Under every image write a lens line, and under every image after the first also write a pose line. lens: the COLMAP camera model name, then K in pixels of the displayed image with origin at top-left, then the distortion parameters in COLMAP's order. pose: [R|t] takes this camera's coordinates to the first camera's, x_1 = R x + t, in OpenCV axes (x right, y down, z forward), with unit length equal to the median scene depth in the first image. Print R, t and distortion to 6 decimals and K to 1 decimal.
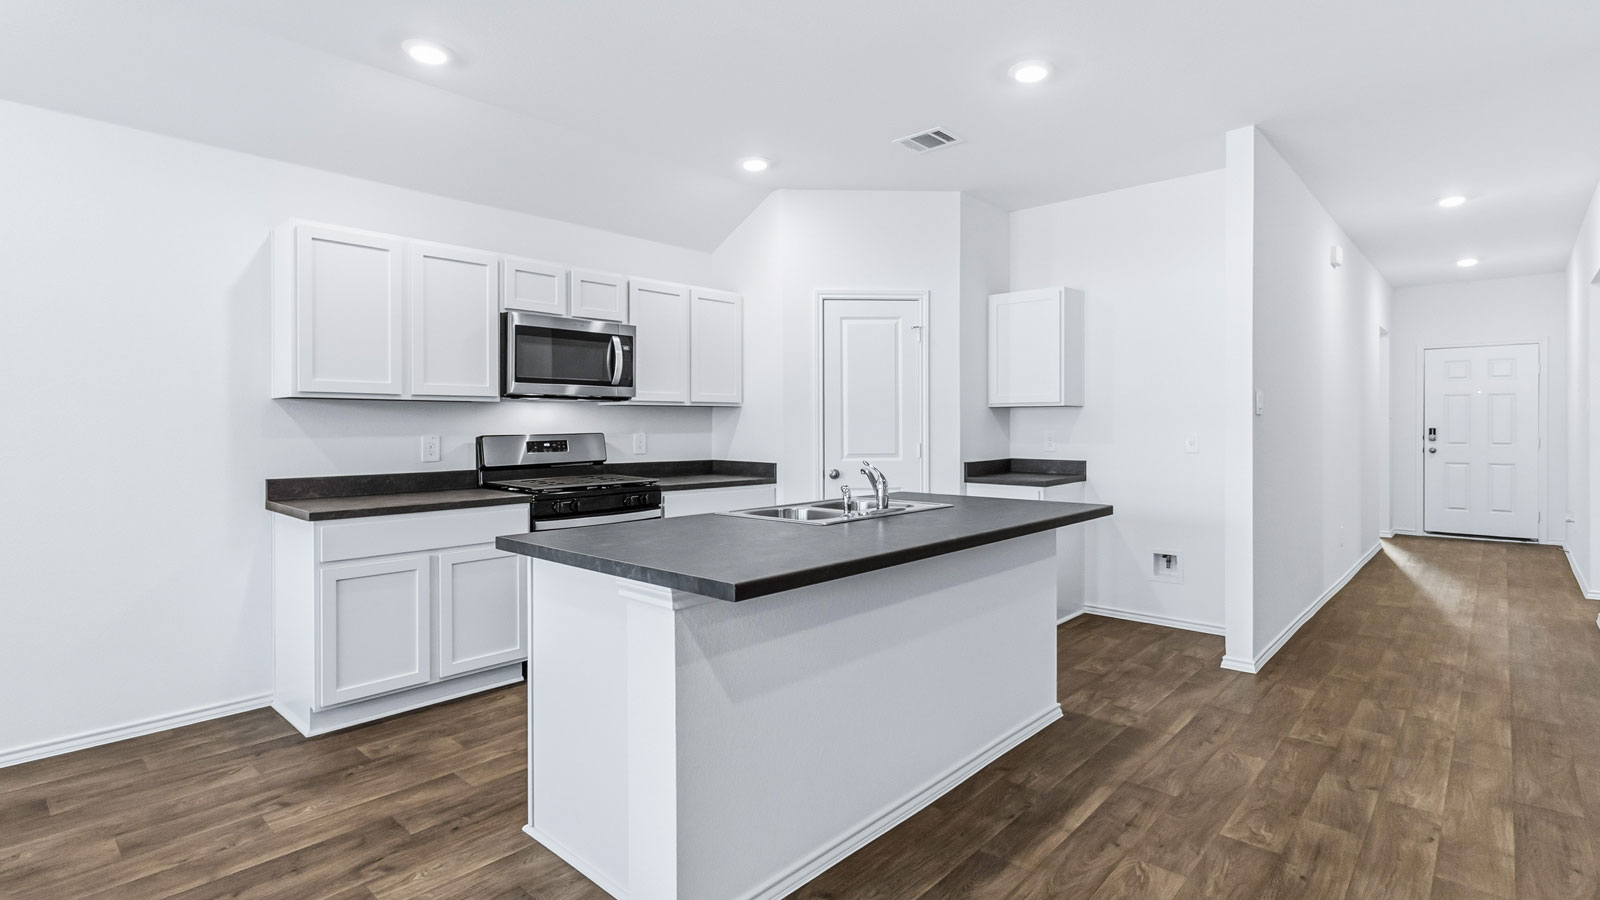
lens RADIAL K [[769.9, 0, 807.3], [0, 769.9, 429.6], [0, 0, 1]] dist [0.001716, 0.000505]
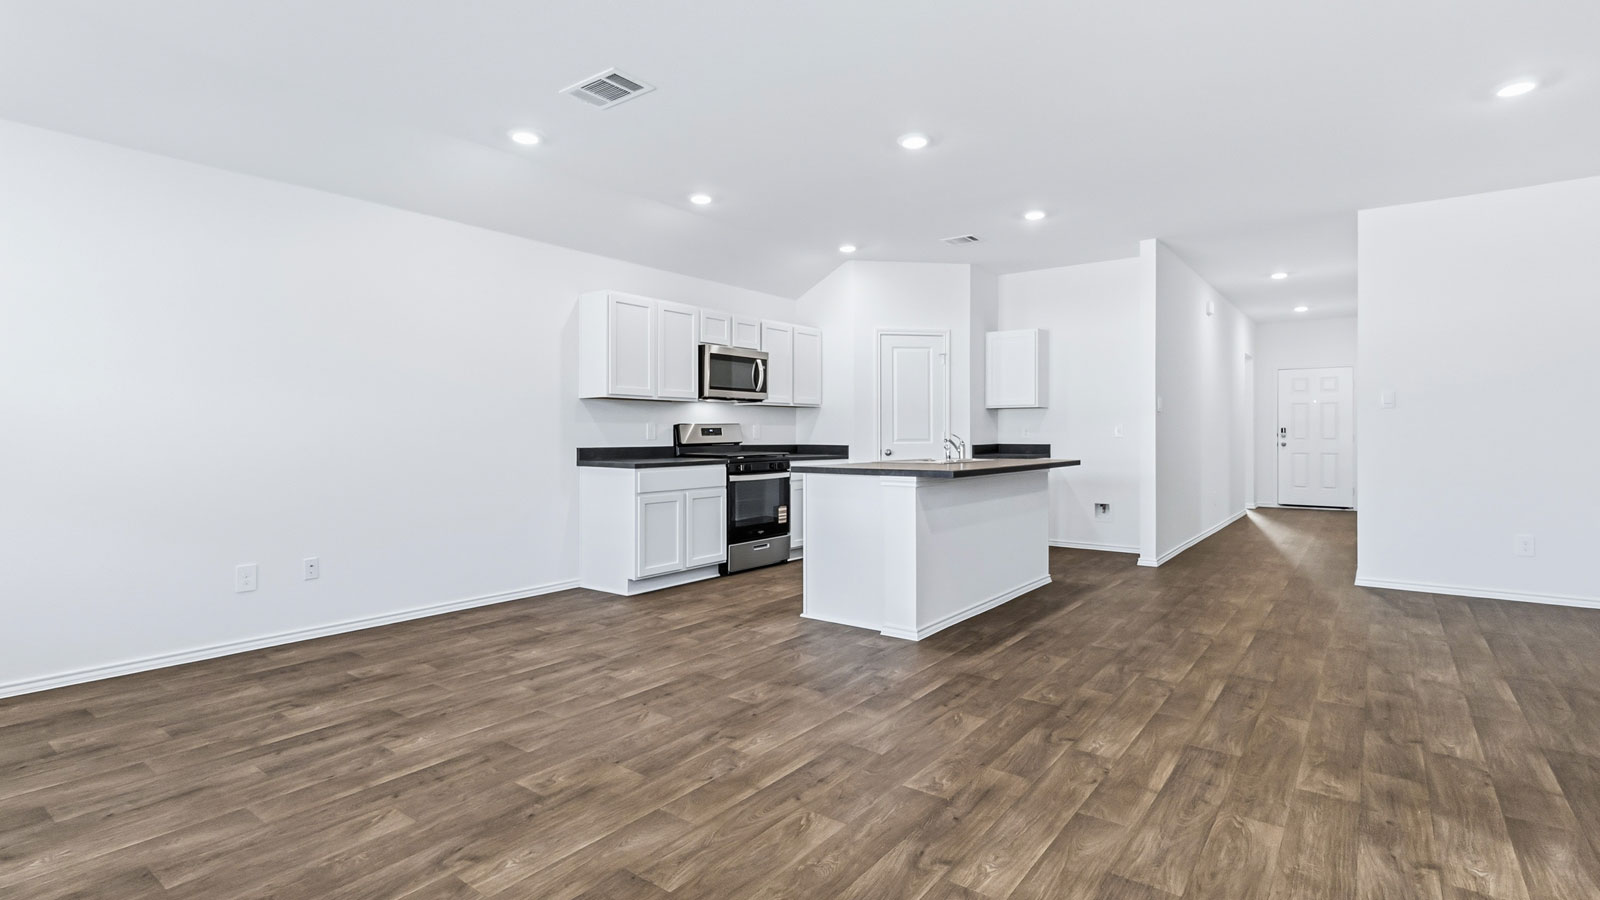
lens RADIAL K [[774.6, 0, 809.5], [0, 774.6, 436.9], [0, 0, 1]] dist [-0.000839, -0.000205]
pose [[0.995236, 0.001137, 0.097487, -0.285142], [-0.000820, 0.999994, -0.003296, 0.035675], [-0.097490, 0.003200, 0.995231, -0.514705]]
